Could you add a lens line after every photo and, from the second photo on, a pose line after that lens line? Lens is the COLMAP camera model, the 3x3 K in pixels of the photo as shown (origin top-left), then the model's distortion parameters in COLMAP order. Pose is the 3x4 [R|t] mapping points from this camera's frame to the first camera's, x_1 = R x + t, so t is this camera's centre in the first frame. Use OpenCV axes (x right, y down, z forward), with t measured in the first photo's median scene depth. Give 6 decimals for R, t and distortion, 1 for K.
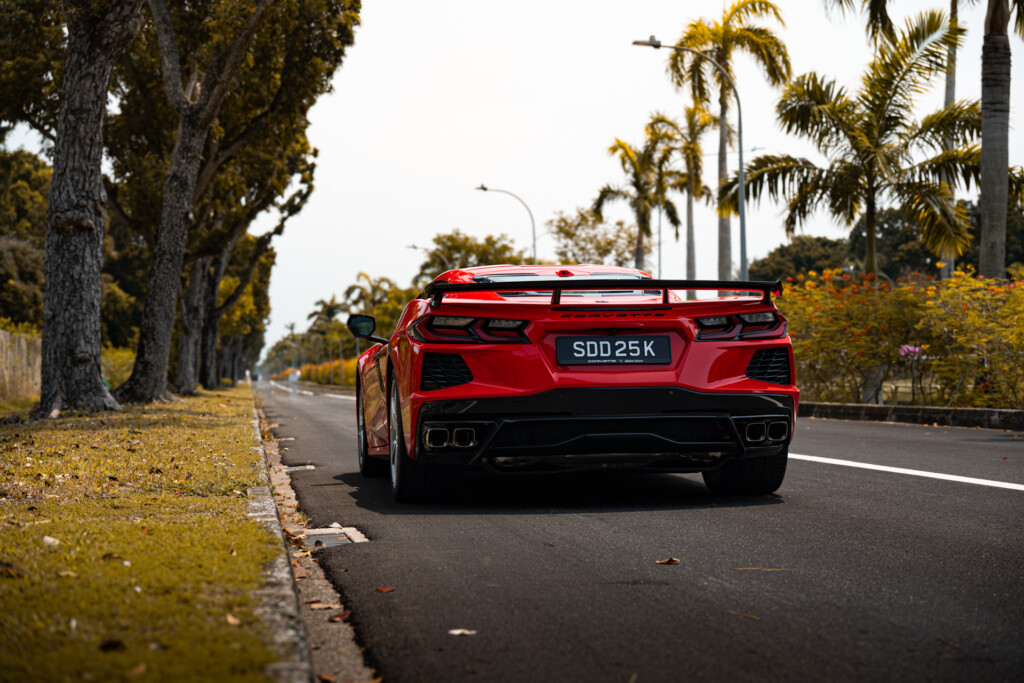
lens RADIAL K [[1820.8, 0, 511.4], [0, 1820.8, 341.5], [0, 0, 1]] dist [0.051028, 0.000000]
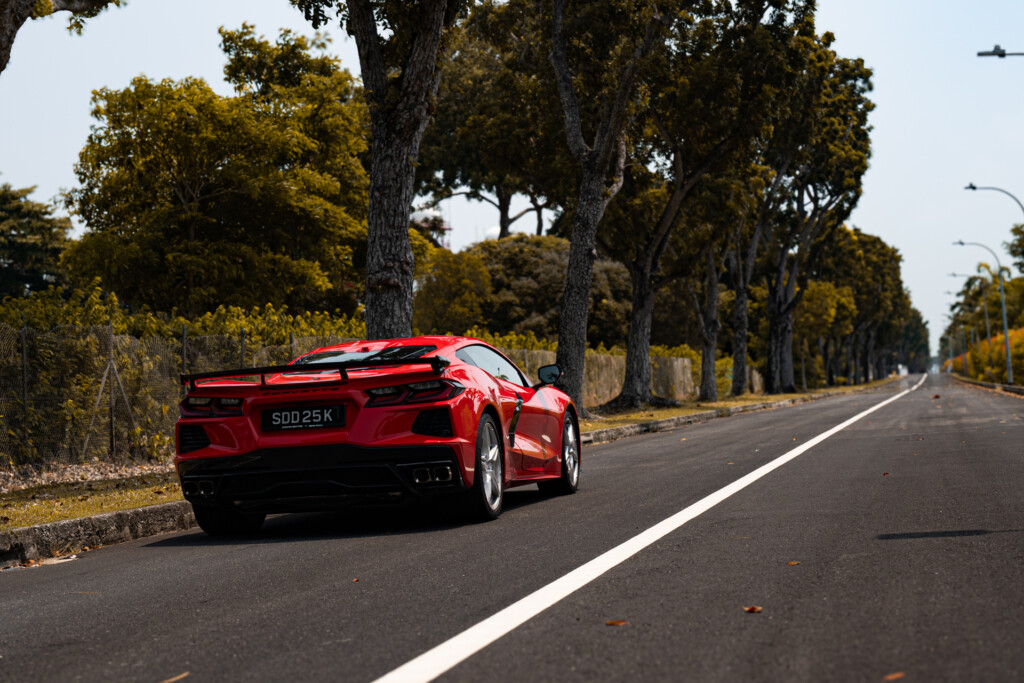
lens RADIAL K [[1780.3, 0, 511.7], [0, 1780.3, 341.4], [0, 0, 1]] dist [0.003318, 0.000000]
pose [[0.936992, -0.057238, -0.344631, 0.234355], [0.057455, 0.998302, -0.009592, -0.010683], [0.344595, -0.010814, 0.938689, -0.056707]]
